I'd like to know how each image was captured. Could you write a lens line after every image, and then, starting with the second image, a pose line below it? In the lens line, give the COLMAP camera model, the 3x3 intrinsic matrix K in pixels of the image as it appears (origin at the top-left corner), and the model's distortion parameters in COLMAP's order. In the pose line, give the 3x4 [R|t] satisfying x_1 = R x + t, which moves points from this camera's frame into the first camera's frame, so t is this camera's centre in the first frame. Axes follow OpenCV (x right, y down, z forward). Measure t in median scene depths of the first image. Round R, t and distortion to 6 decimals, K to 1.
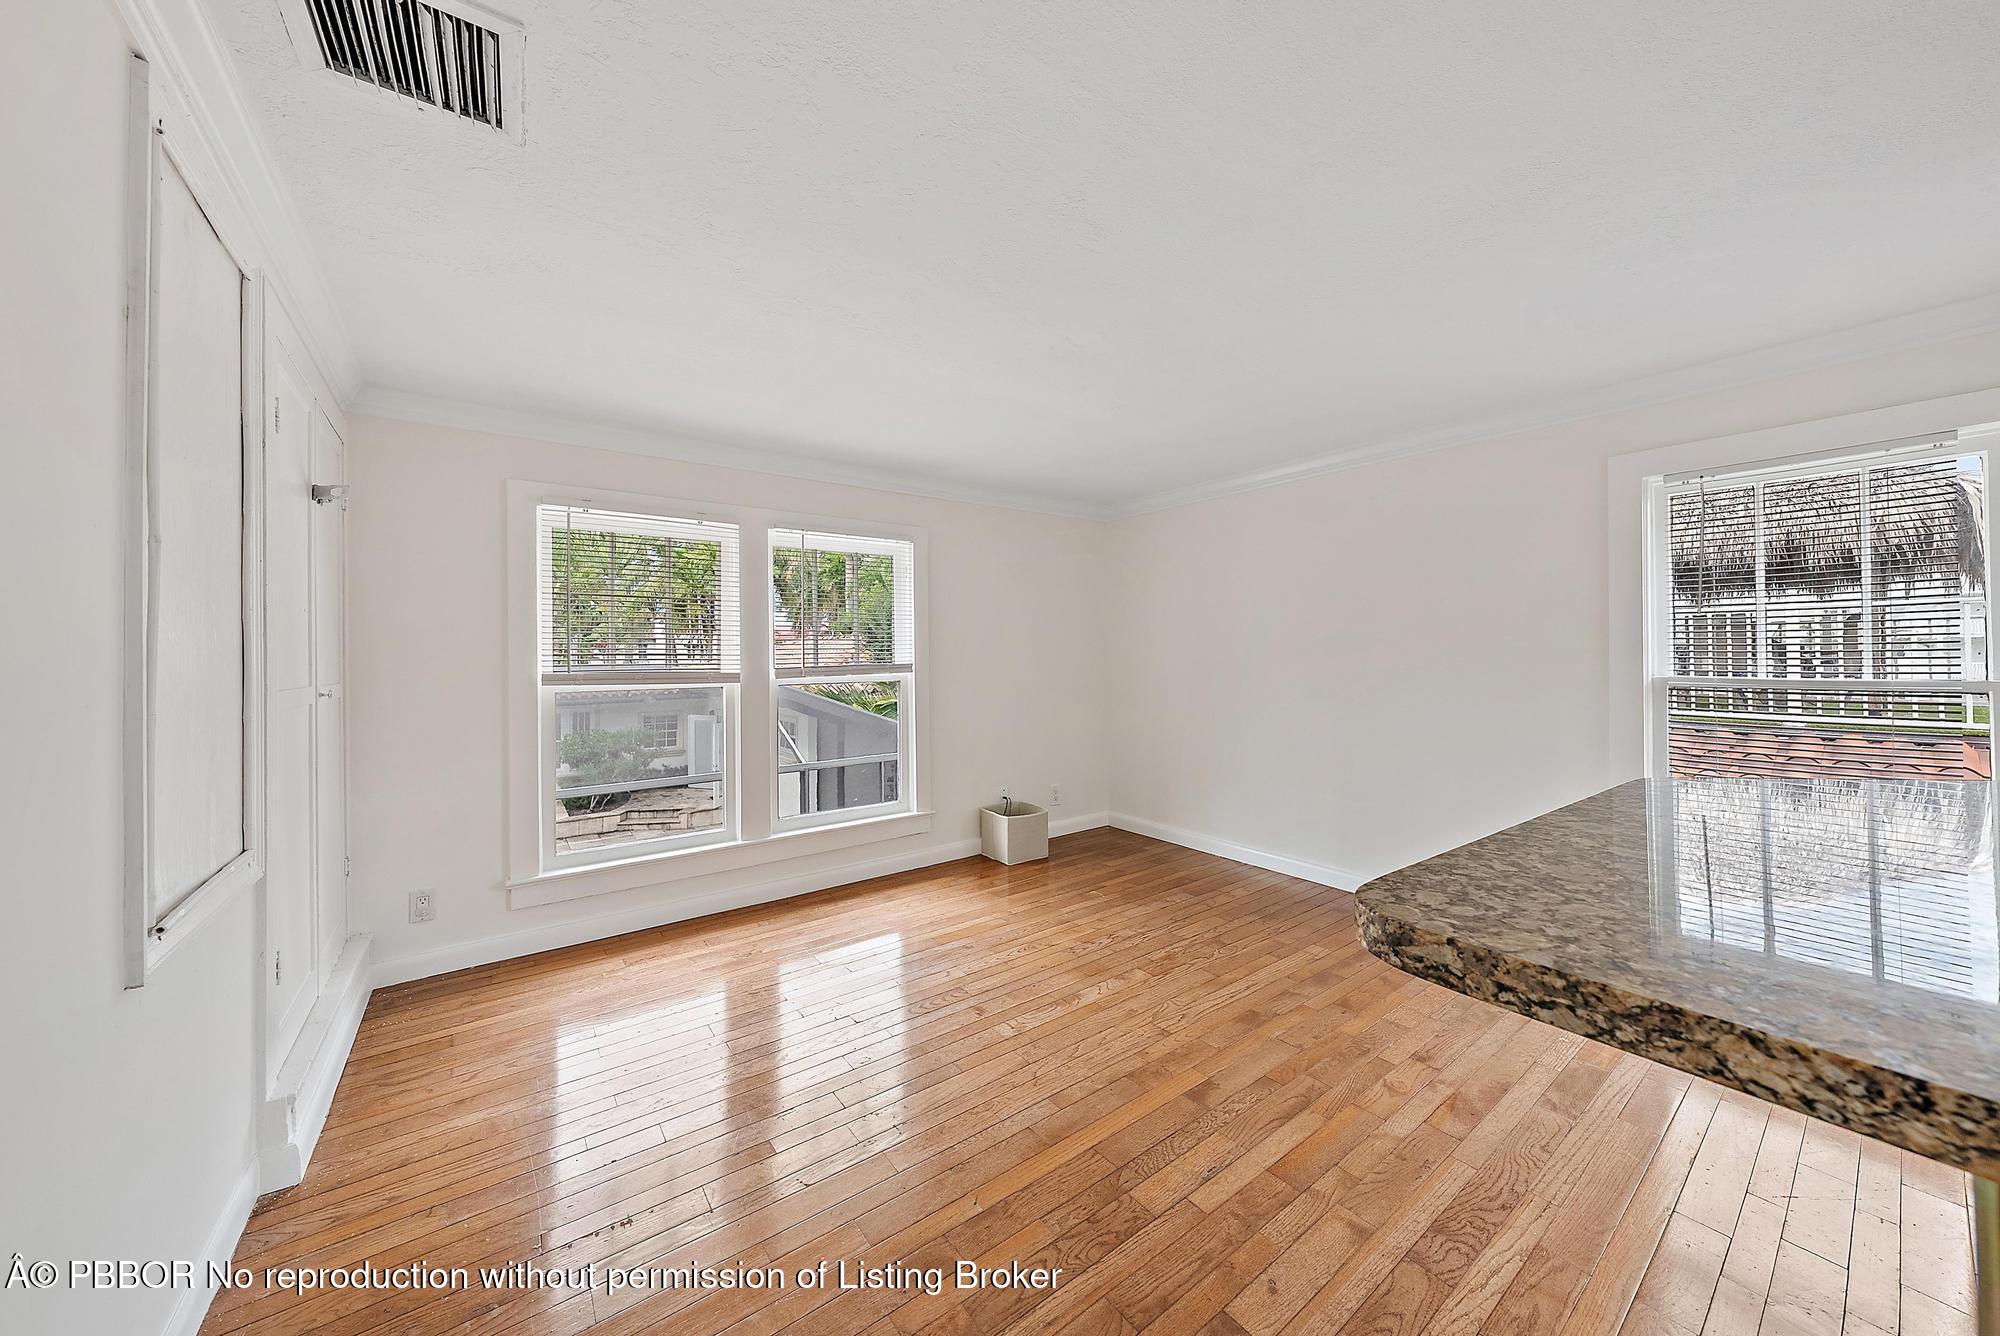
lens RADIAL K [[681.7, 0, 1003.1], [0, 681.7, 656.8], [0, 0, 1]] dist [-0.000052, -0.000003]
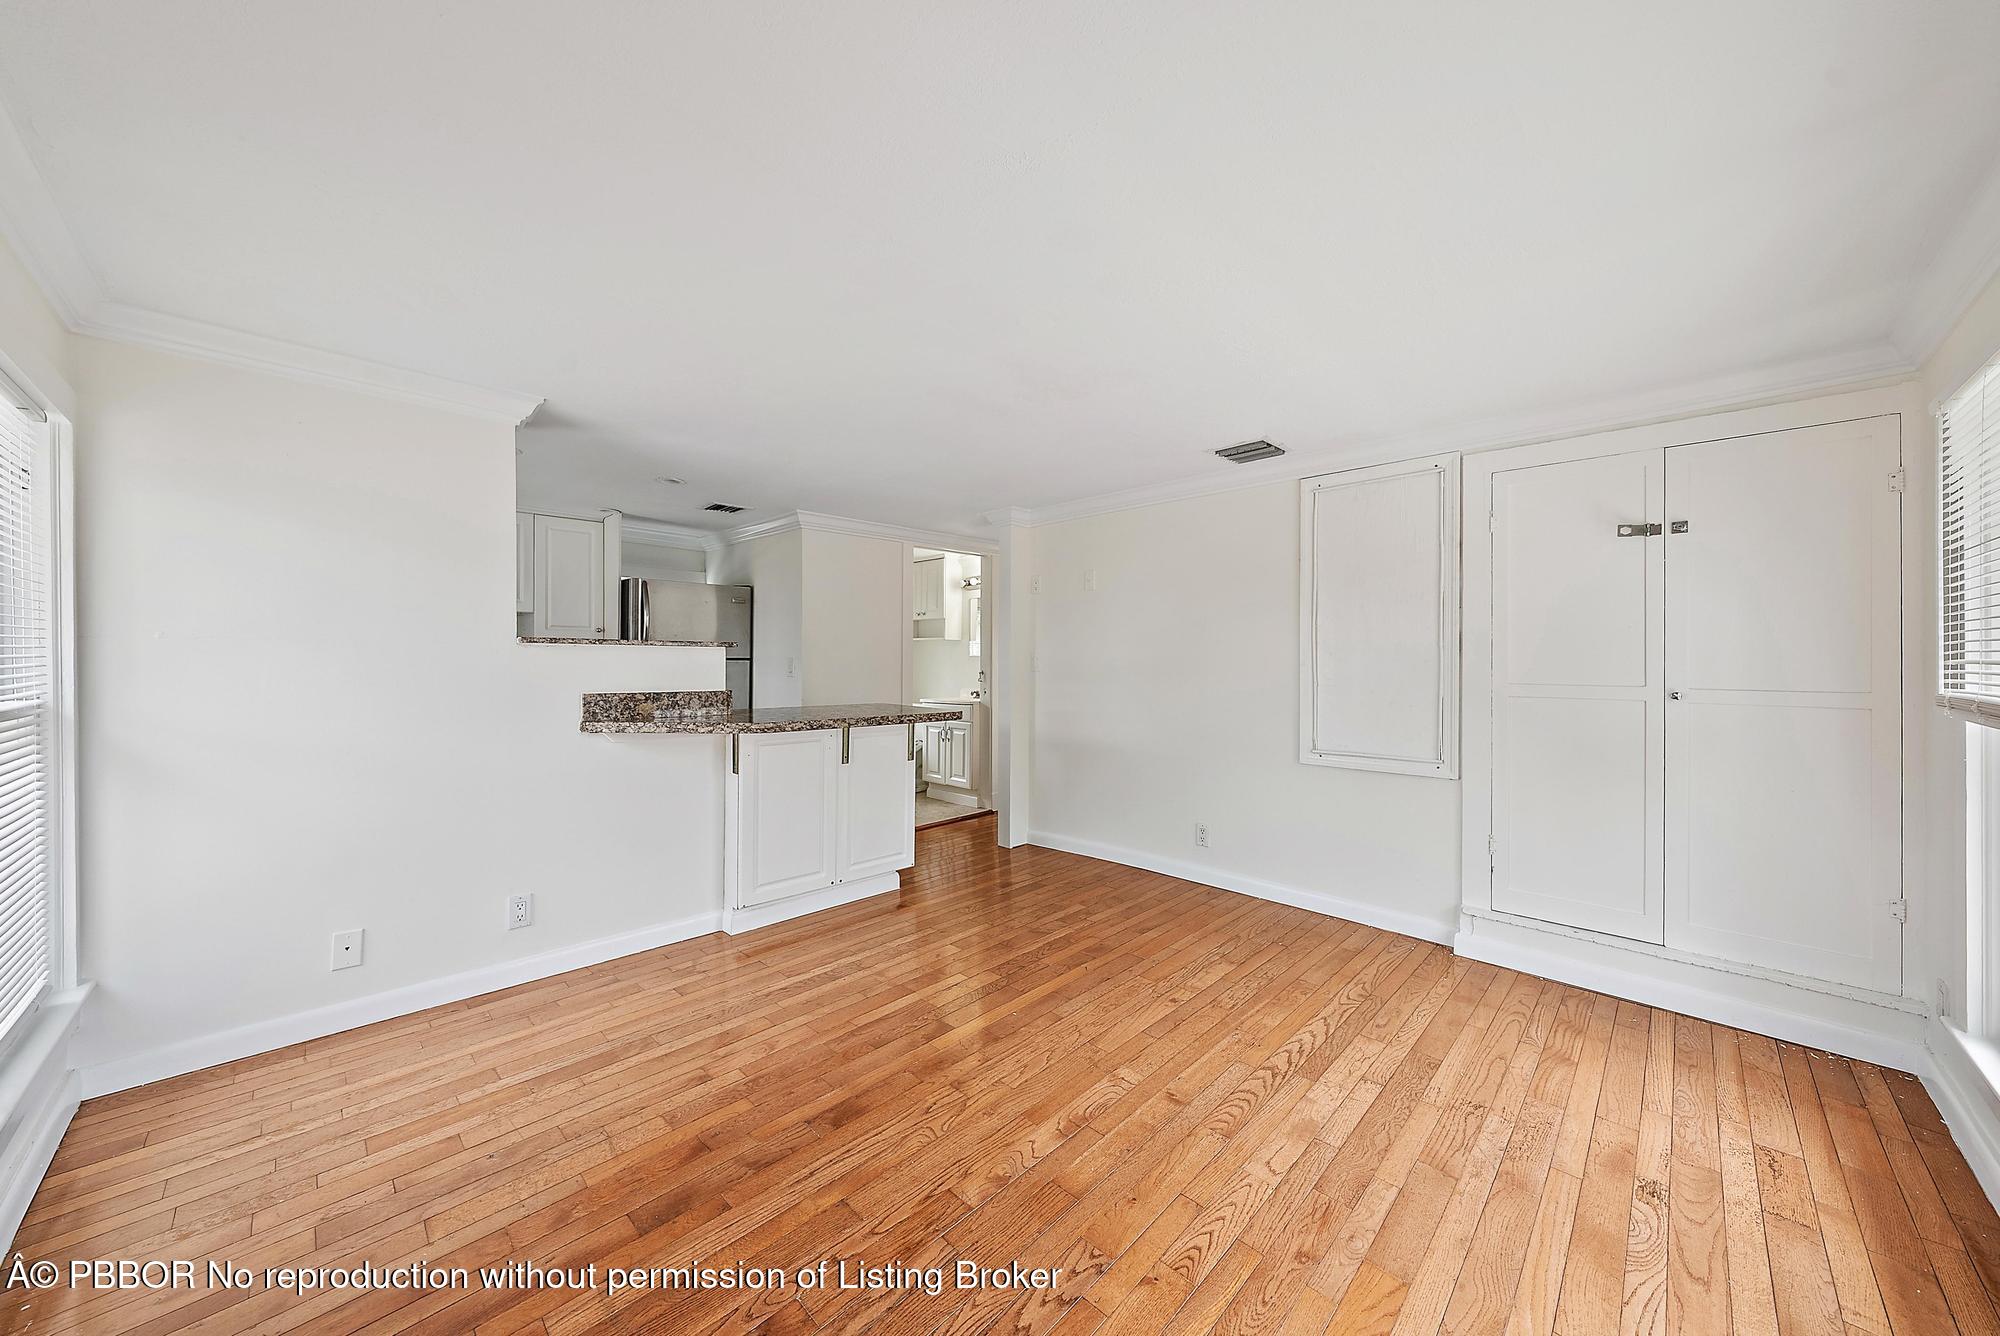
lens RADIAL K [[681.7, 0, 1001.2], [0, 681.7, 661.3], [0, 0, 1]] dist [-0.000052, -0.000003]
pose [[-0.988381, 0.004472, -0.151933, 0.319359], [0.004051, 0.999987, 0.003082, -0.011793], [0.151945, 0.002431, -0.988386, 1.937826]]
